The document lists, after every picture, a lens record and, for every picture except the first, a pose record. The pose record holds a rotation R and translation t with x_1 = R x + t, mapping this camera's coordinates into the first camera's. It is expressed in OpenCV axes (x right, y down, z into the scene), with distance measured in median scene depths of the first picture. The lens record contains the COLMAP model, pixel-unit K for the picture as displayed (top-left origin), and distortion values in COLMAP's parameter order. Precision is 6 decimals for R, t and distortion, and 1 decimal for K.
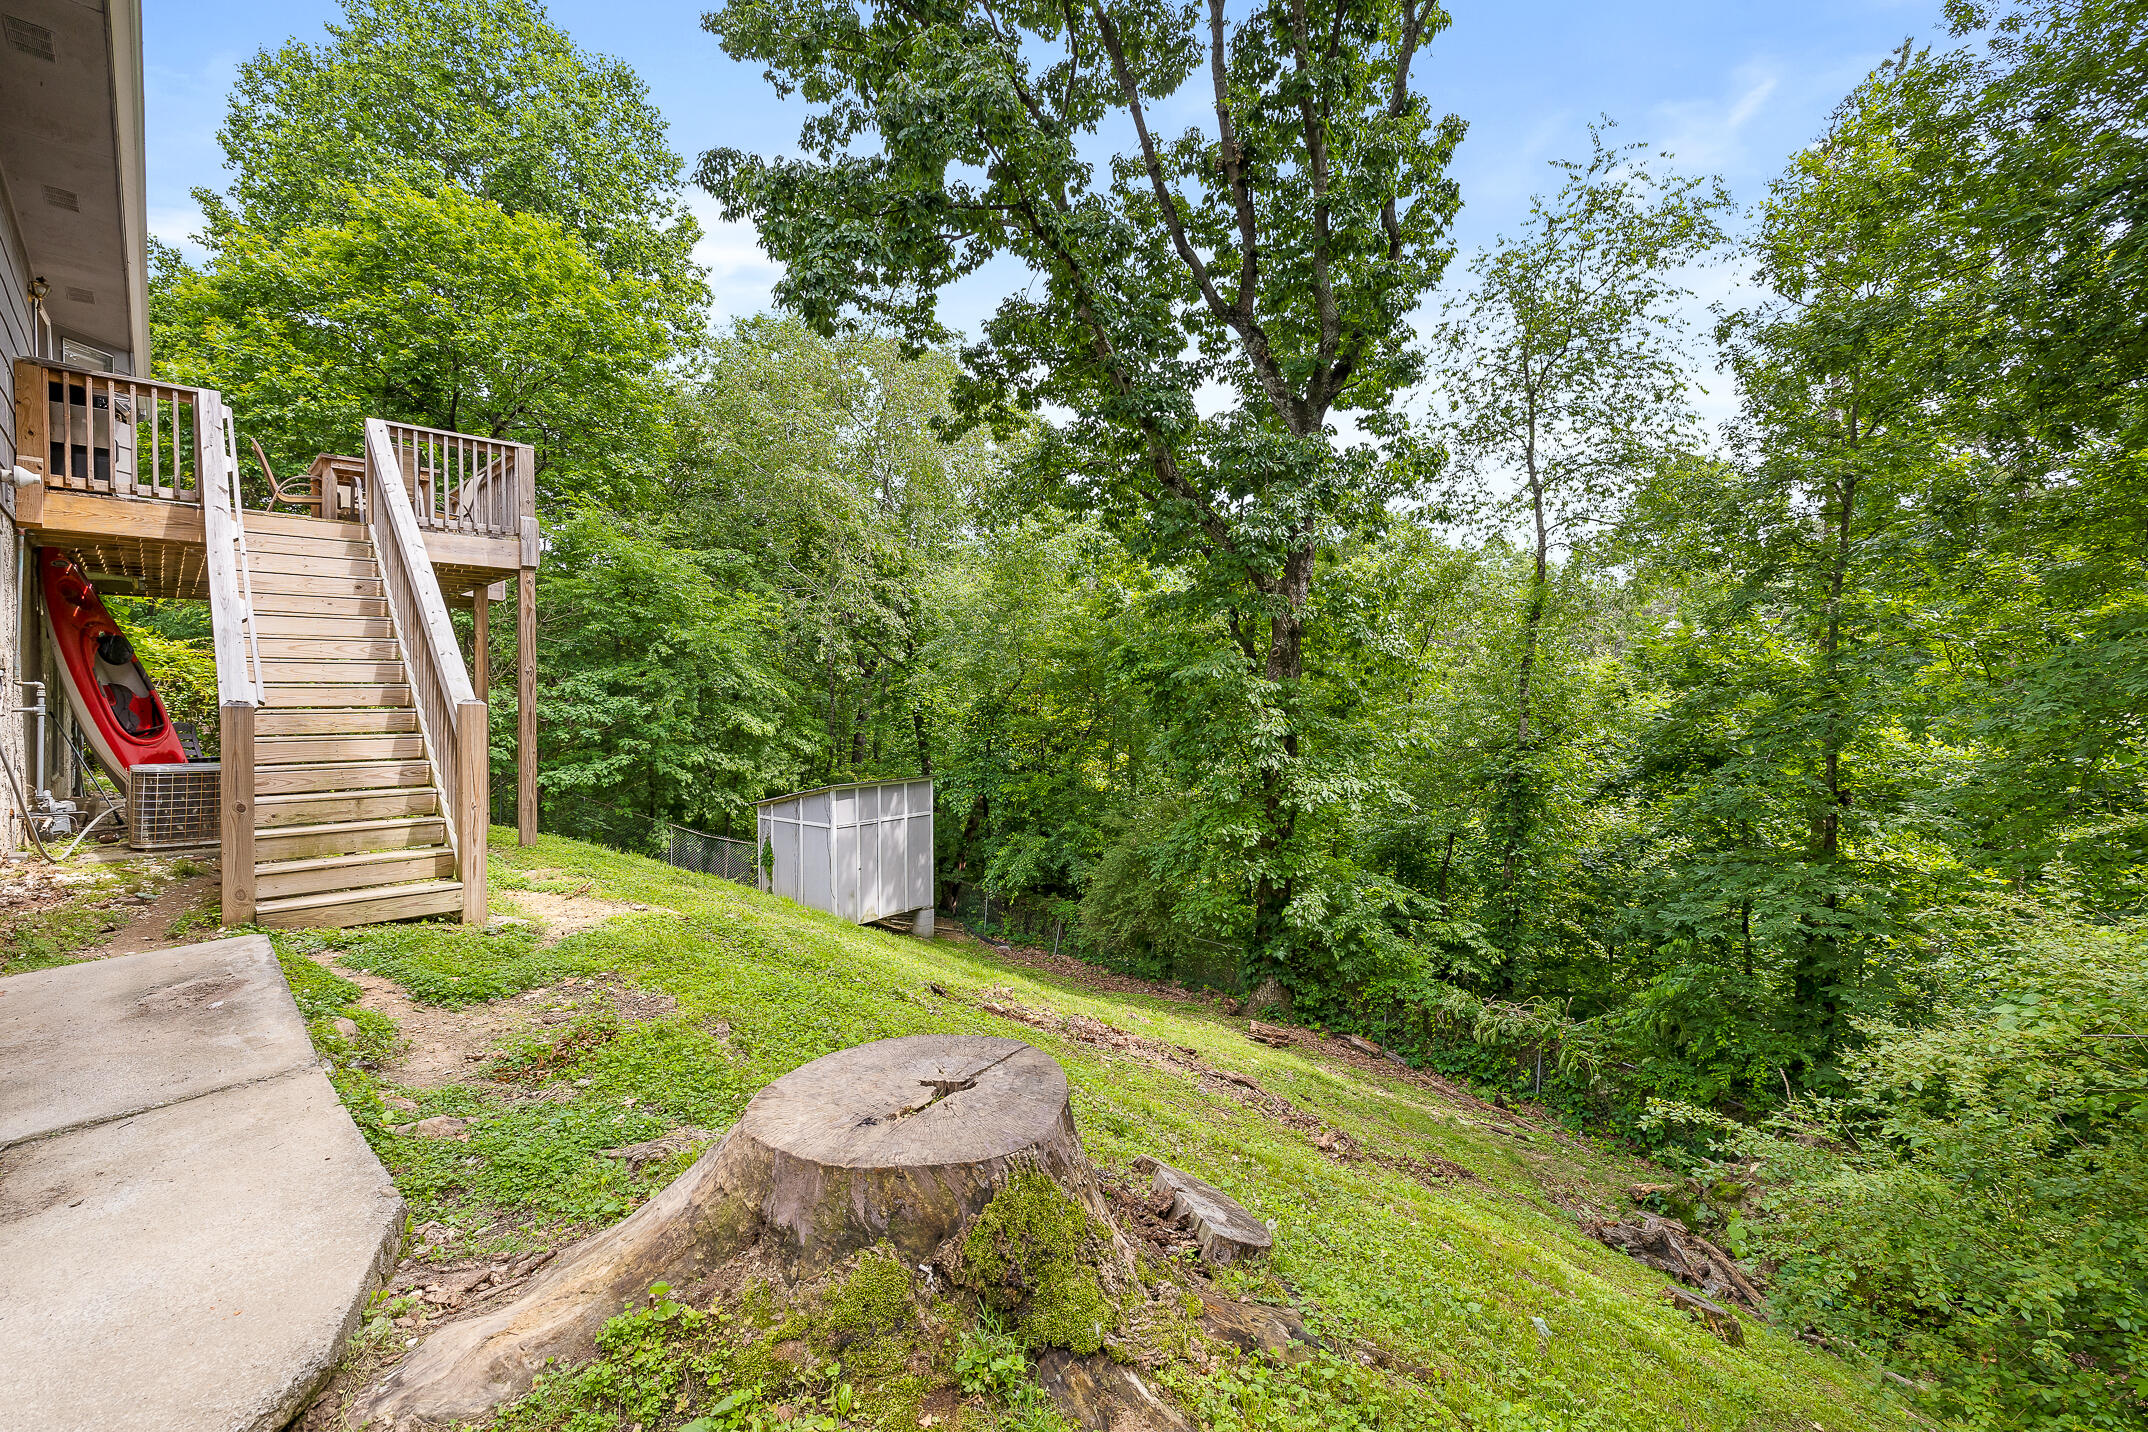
lens RADIAL K [[912.3, 0, 1066.7], [0, 912.3, 696.0], [0, 0, 1]] dist [-0.001069, 0.000046]
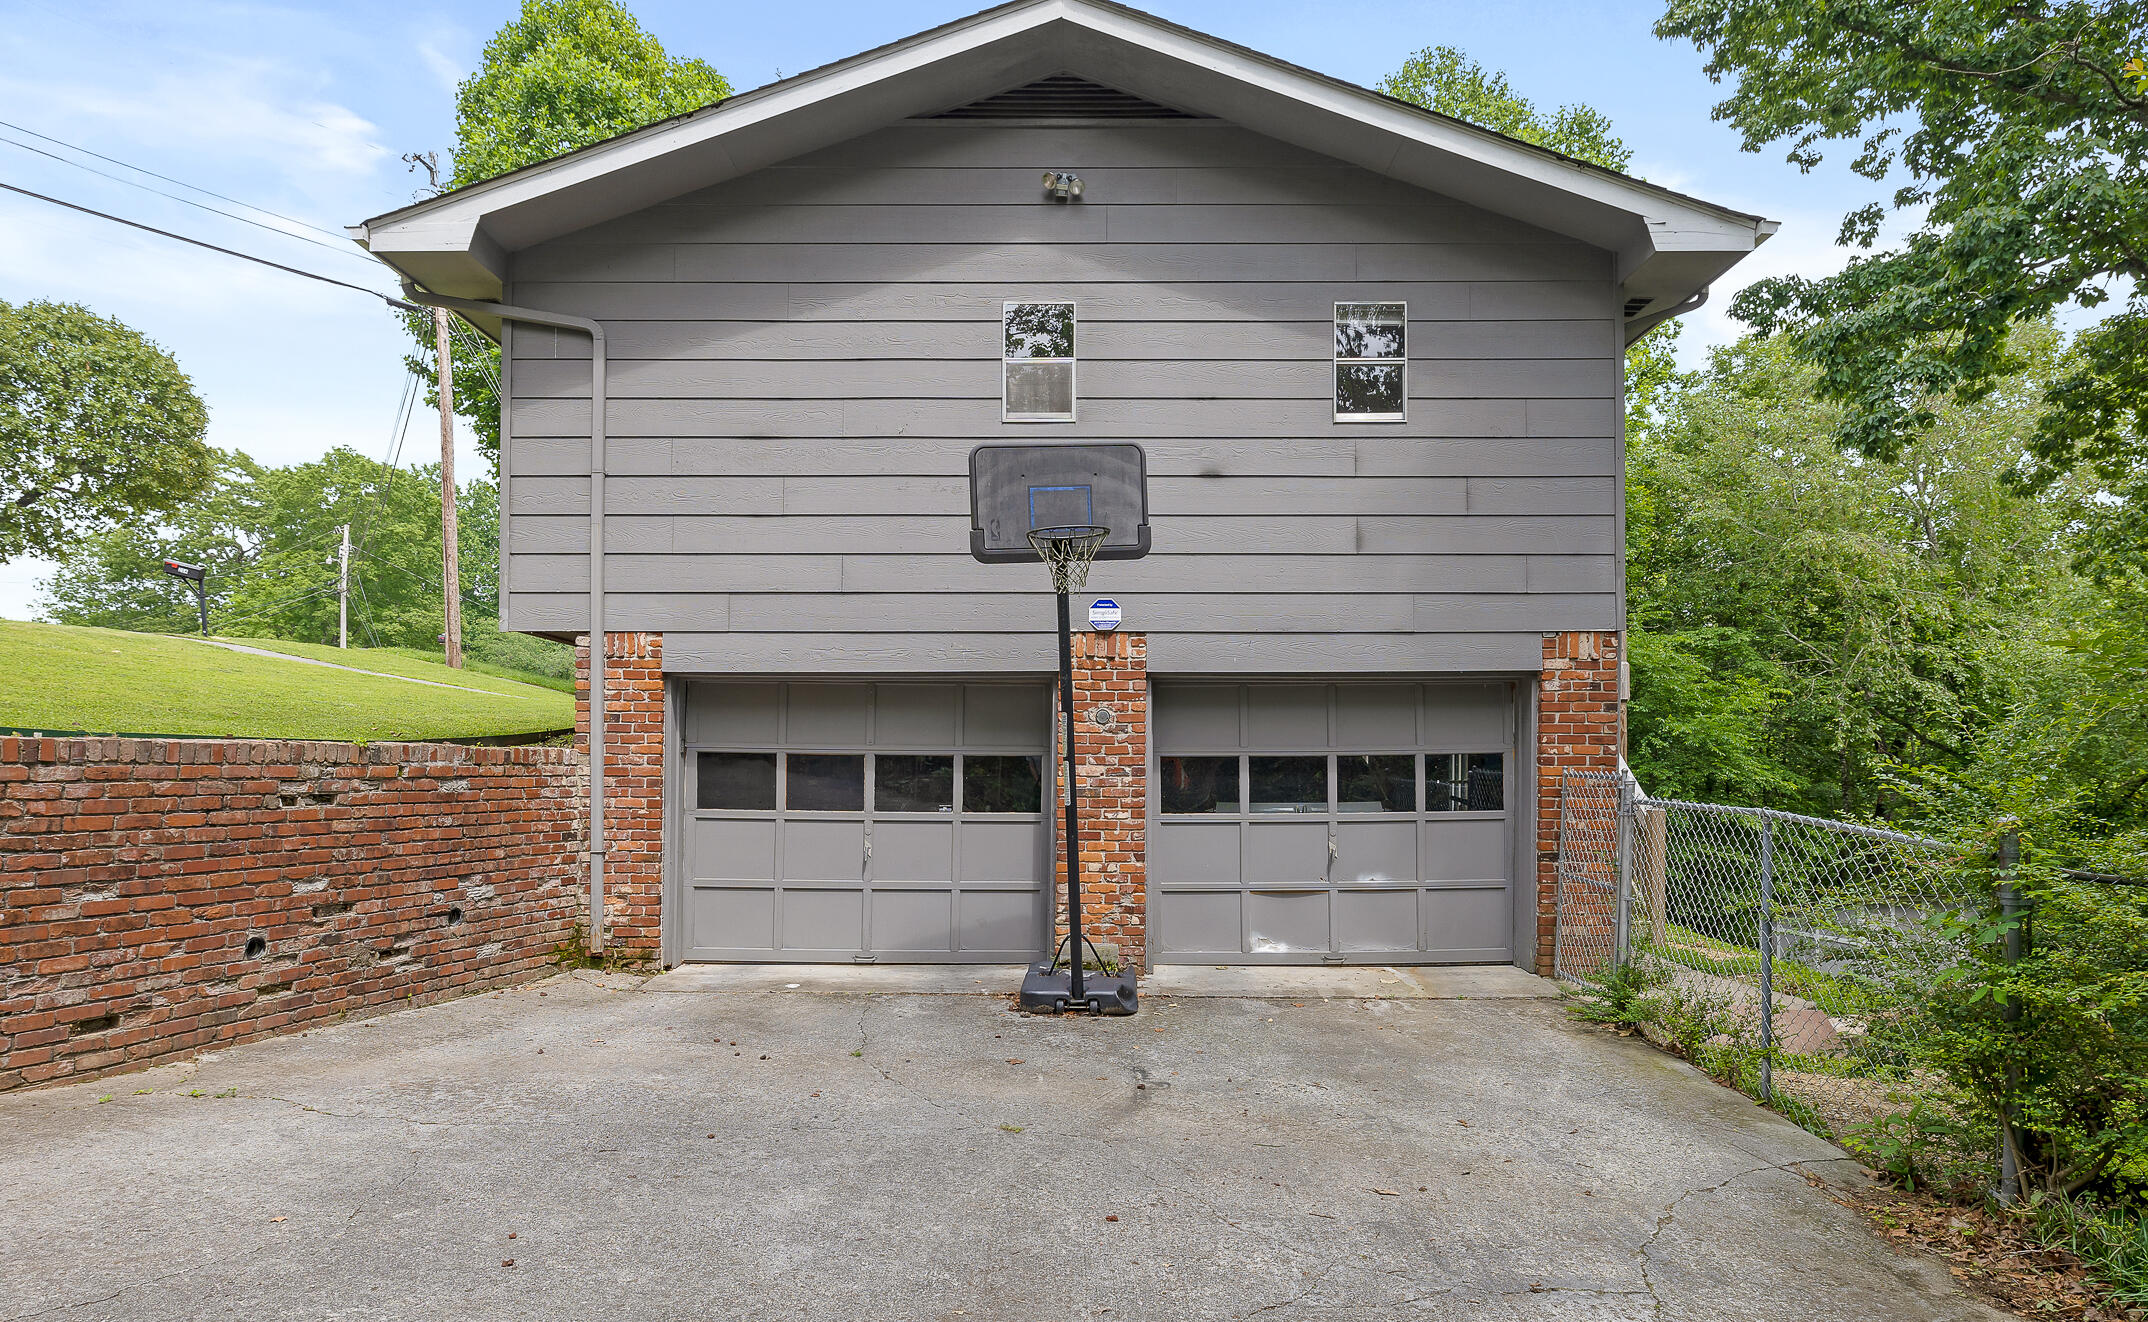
lens RADIAL K [[1207.0, 0, 1073.2], [0, 1207.0, 774.4], [0, 0, 1]] dist [0.002856, 0.001003]
pose [[0.697799, -0.003570, -0.716285, 0.045220], [-0.001949, 0.999974, -0.006883, -0.006852], [0.716291, 0.006199, 0.697774, -0.335758]]
